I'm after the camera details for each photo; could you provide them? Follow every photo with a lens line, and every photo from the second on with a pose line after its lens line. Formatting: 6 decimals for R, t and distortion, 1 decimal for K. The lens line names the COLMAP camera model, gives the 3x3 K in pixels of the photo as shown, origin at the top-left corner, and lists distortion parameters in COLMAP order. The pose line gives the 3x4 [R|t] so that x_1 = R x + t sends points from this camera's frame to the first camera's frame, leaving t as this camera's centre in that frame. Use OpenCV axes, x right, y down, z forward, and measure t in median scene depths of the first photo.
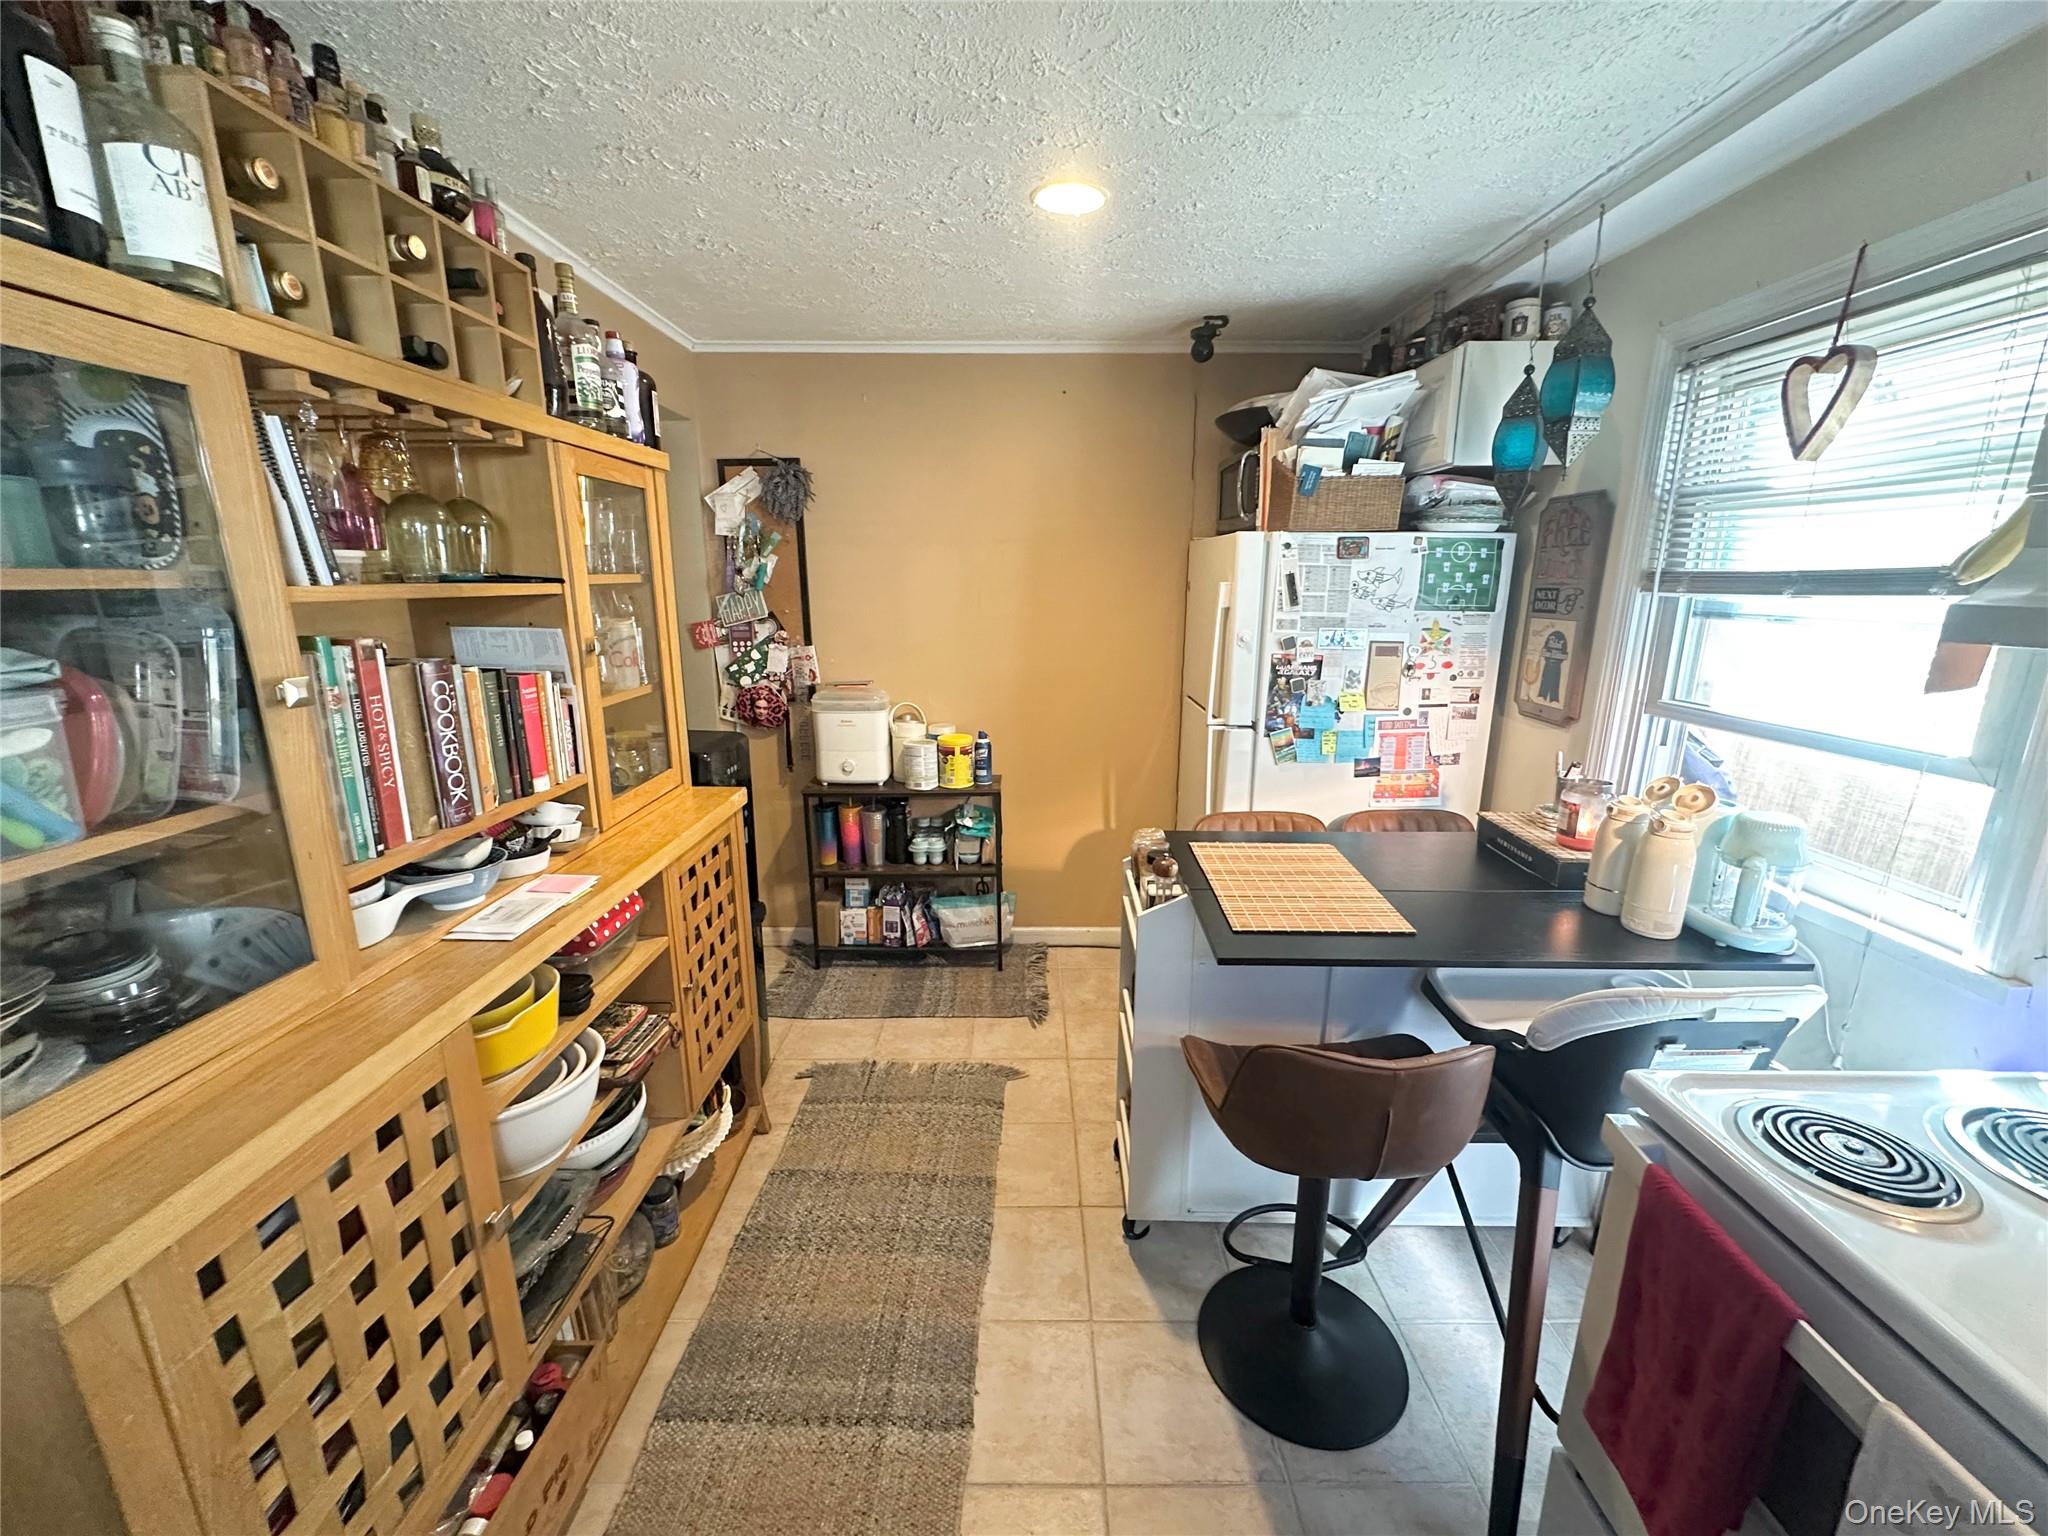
lens RADIAL K [[811.4, 0, 1023.6], [0, 811.4, 767.5], [0, 0, 1]] dist [-0.004023, 0.000534]
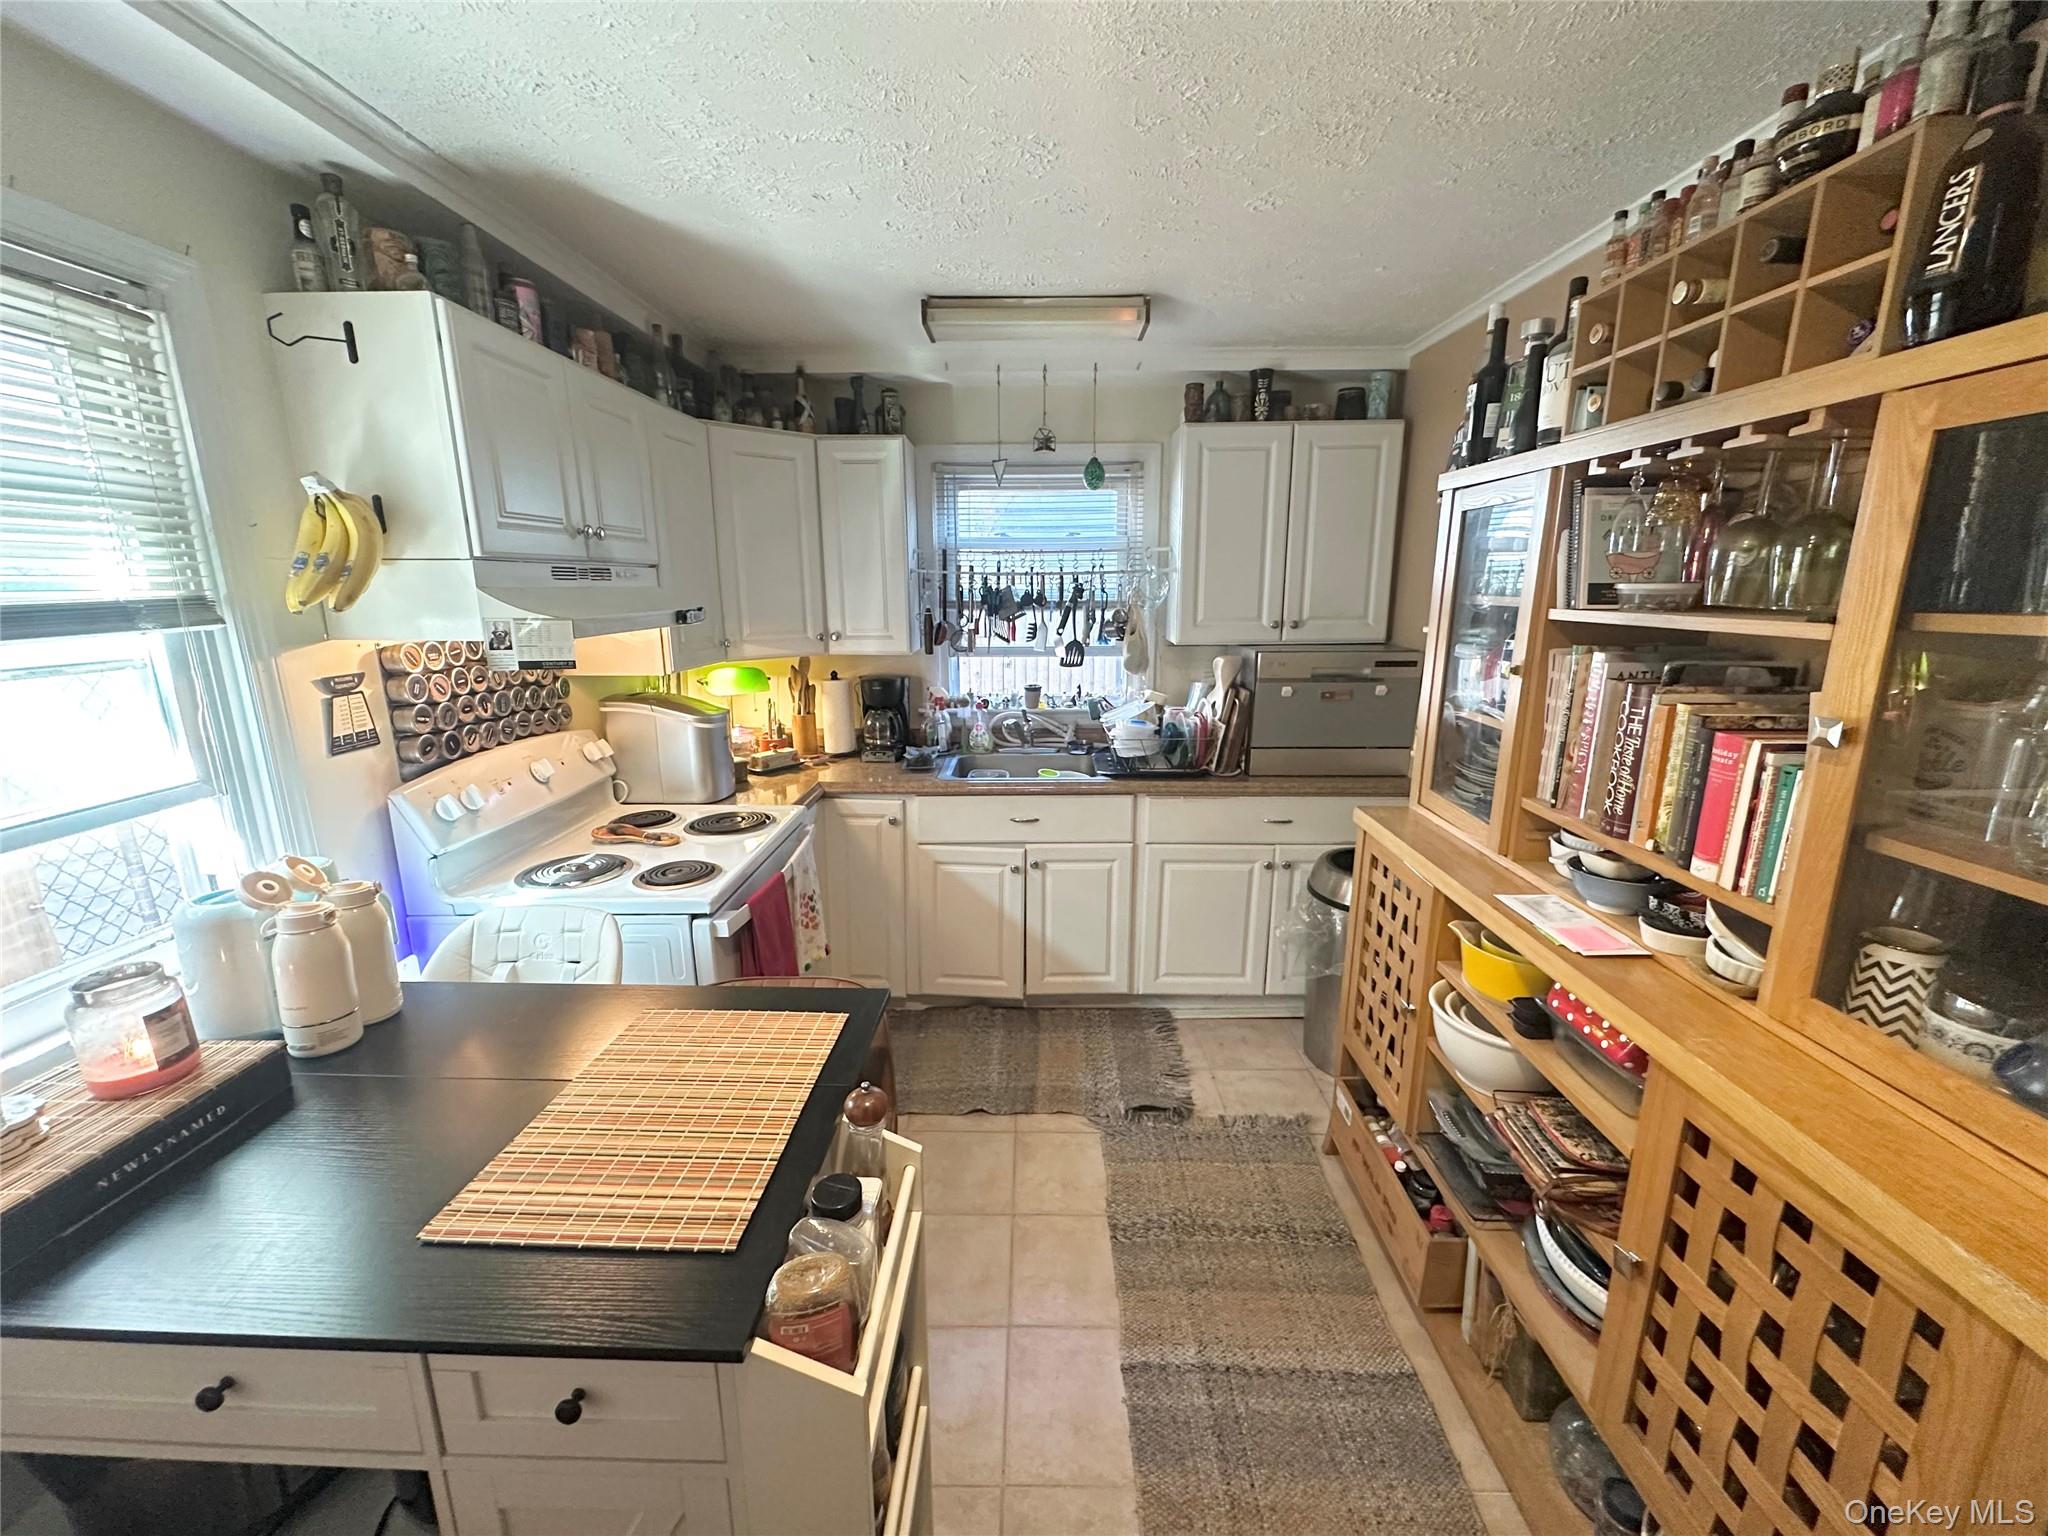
lens RADIAL K [[811.4, 0, 1021.3], [0, 811.4, 766.0], [0, 0, 1]] dist [-0.004023, 0.000534]
pose [[-0.999950, 0.000565, 0.009969, 0.054445], [0.004858, 0.899786, 0.436305, -0.348483], [-0.008724, 0.436332, -0.899743, 1.389339]]
